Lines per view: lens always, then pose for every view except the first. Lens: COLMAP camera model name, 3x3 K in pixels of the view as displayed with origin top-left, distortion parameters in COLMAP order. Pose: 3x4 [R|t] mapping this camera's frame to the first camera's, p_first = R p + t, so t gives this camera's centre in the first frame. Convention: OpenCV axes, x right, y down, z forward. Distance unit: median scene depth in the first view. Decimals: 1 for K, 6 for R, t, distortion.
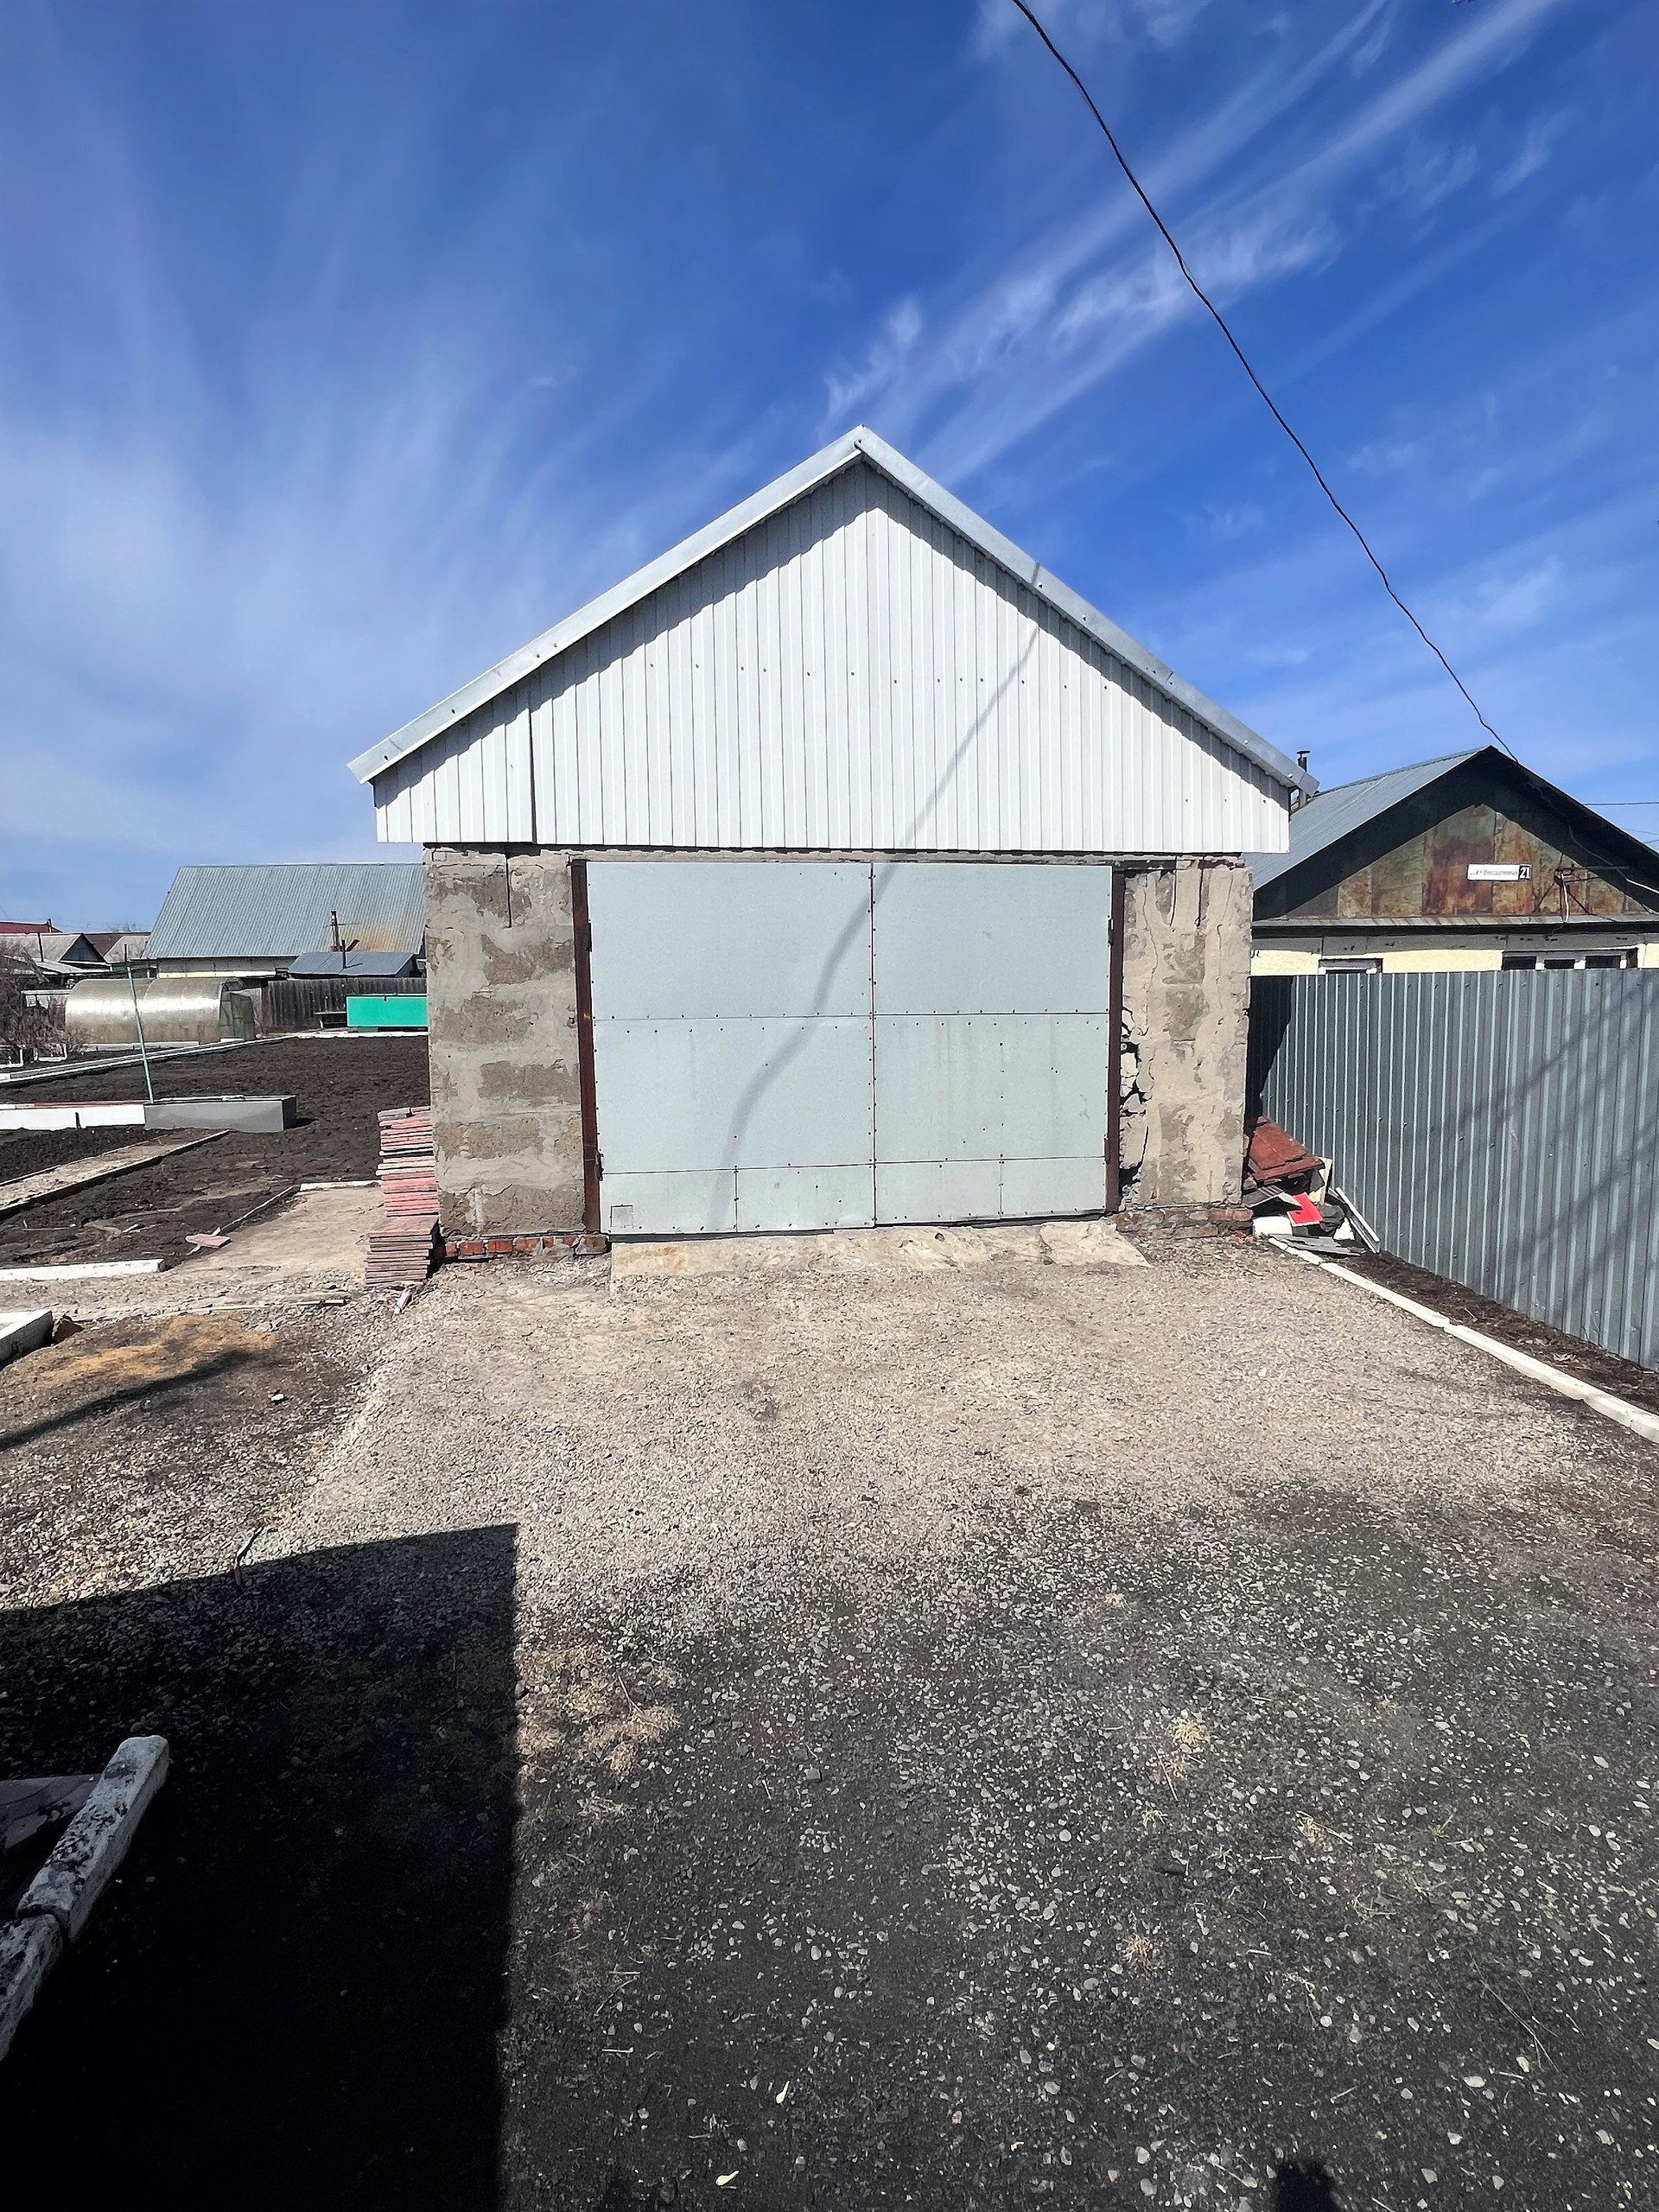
lens RADIAL K [[1094.3, 0, 824.7], [0, 1094.3, 1131.1], [0, 0, 1]] dist [0.002290, 0.000350]
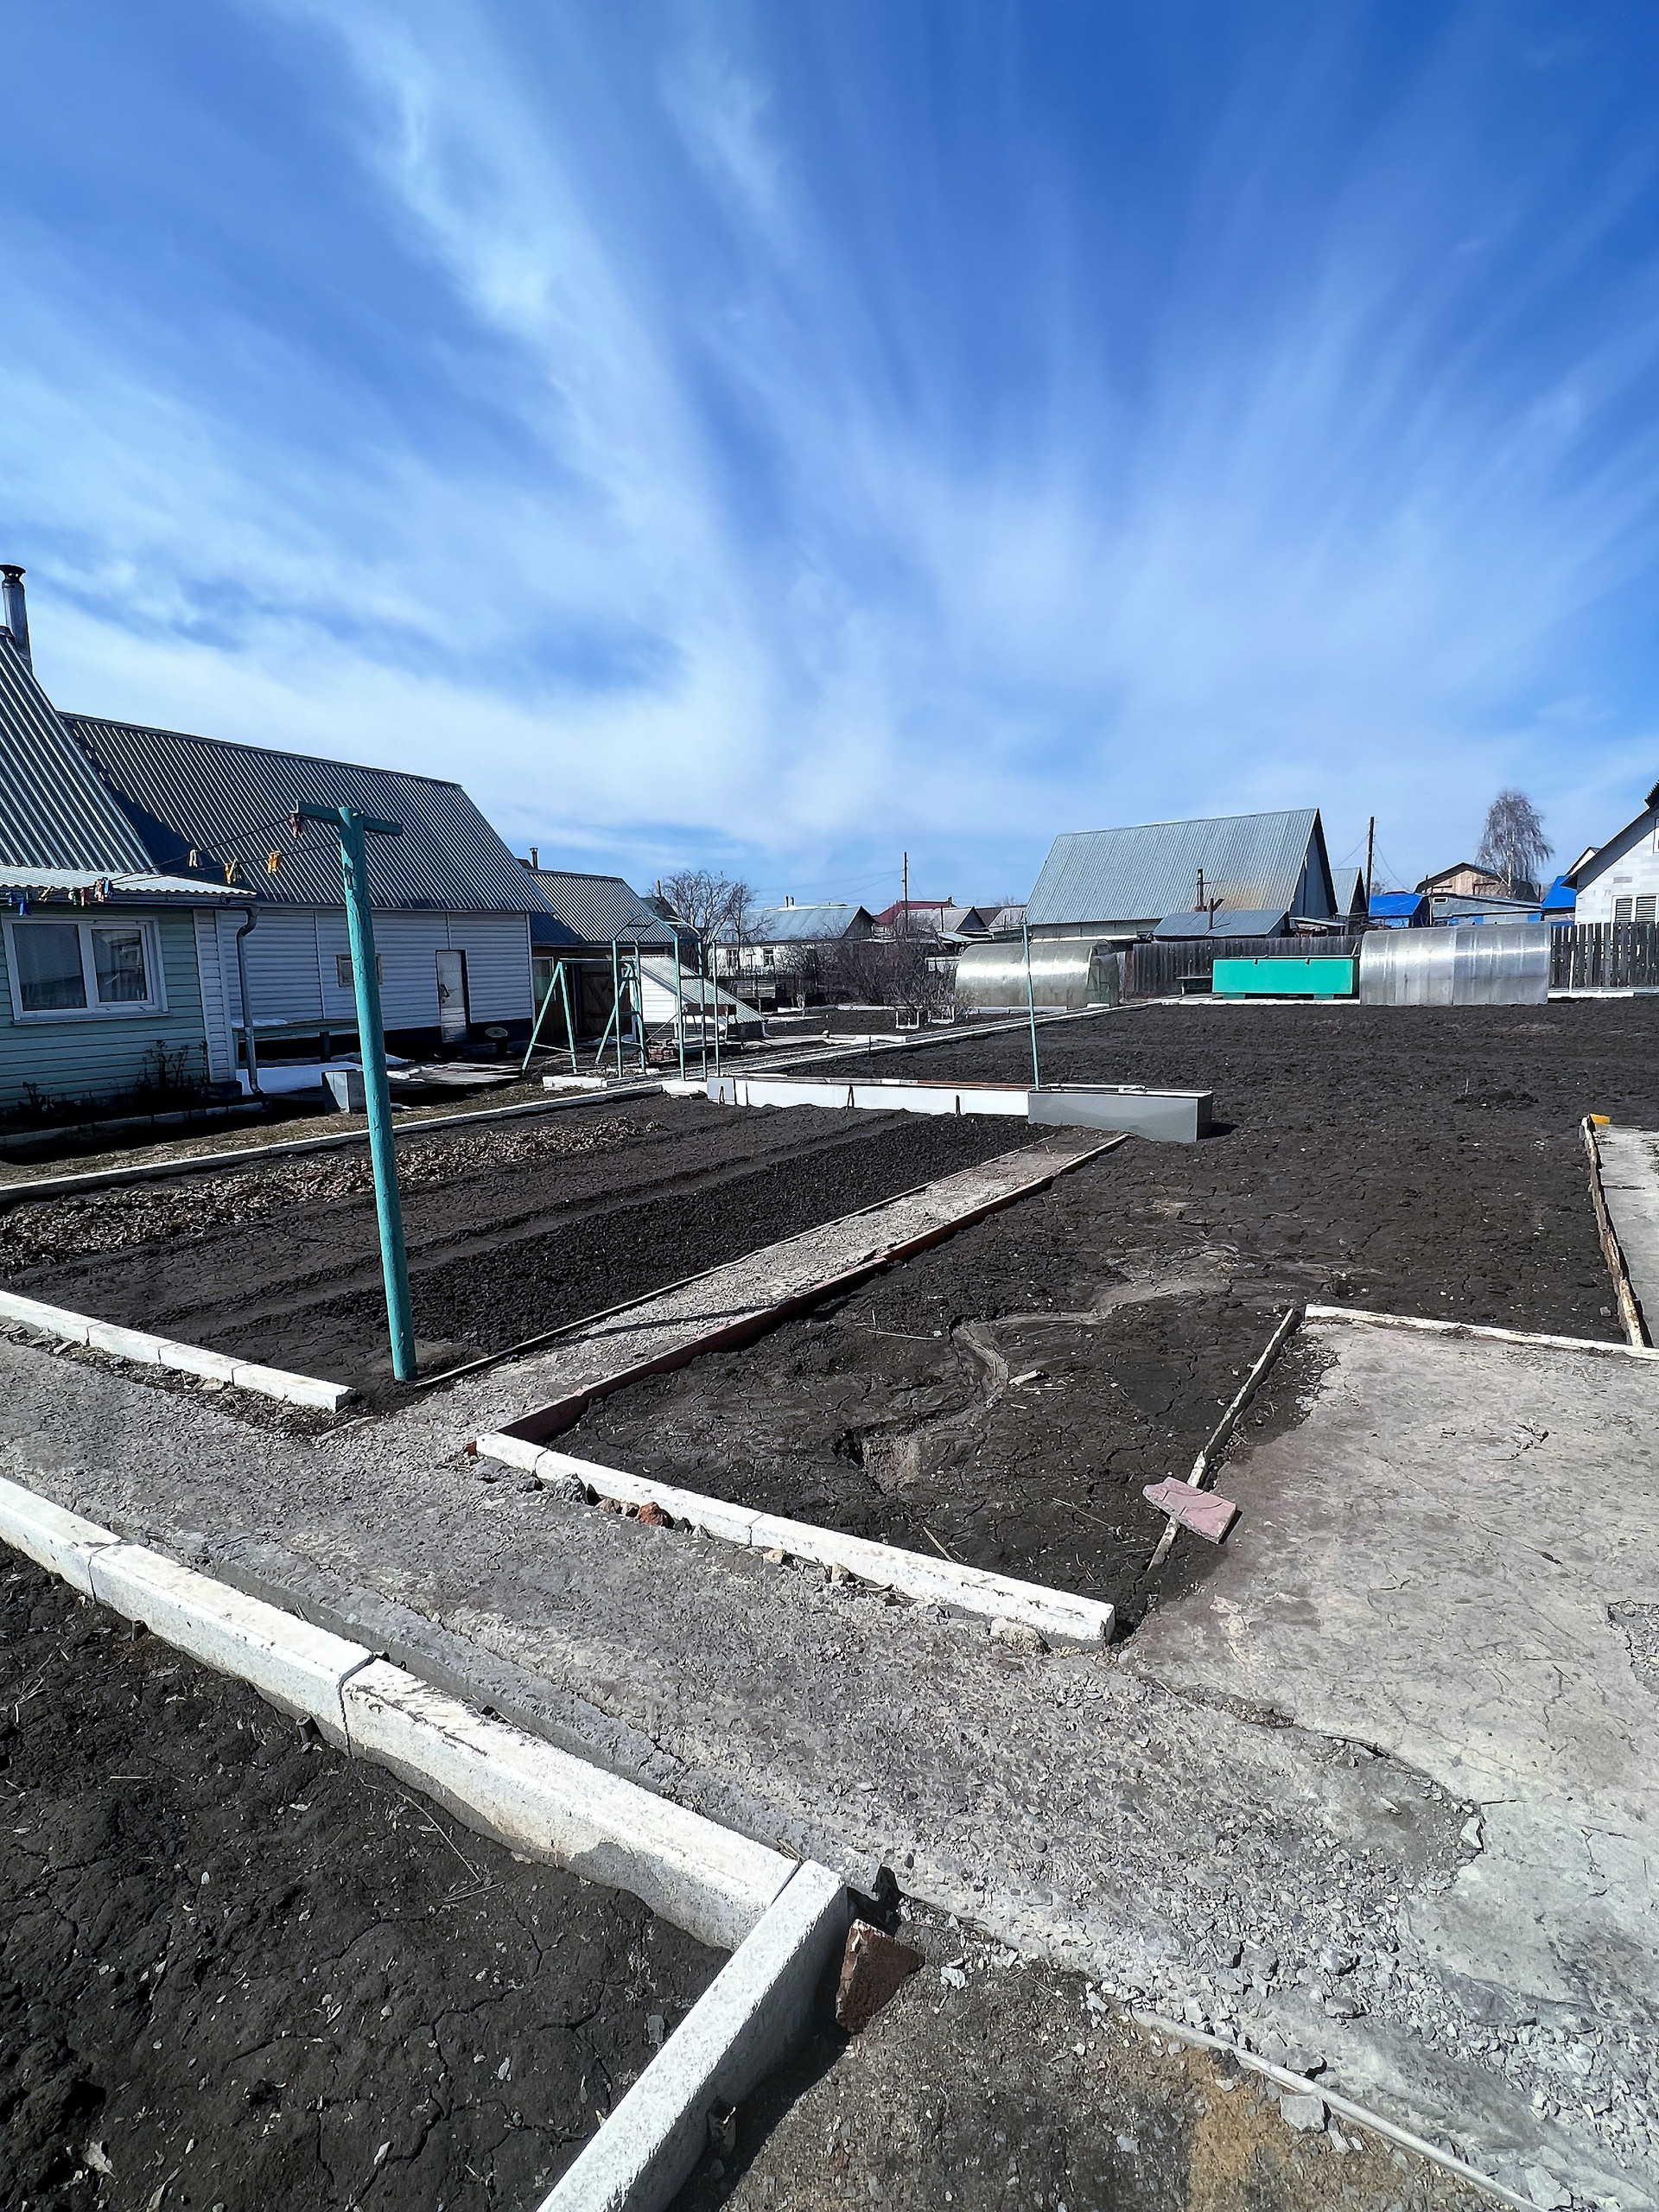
lens RADIAL K [[1094.3, 0, 824.7], [0, 1094.3, 1131.1], [0, 0, 1]] dist [0.002290, 0.000350]
pose [[0.750922, 0.094436, -0.653603, -0.094552], [-0.074241, 0.995520, 0.058542, -0.013730], [0.656204, 0.004564, 0.754570, 0.136245]]
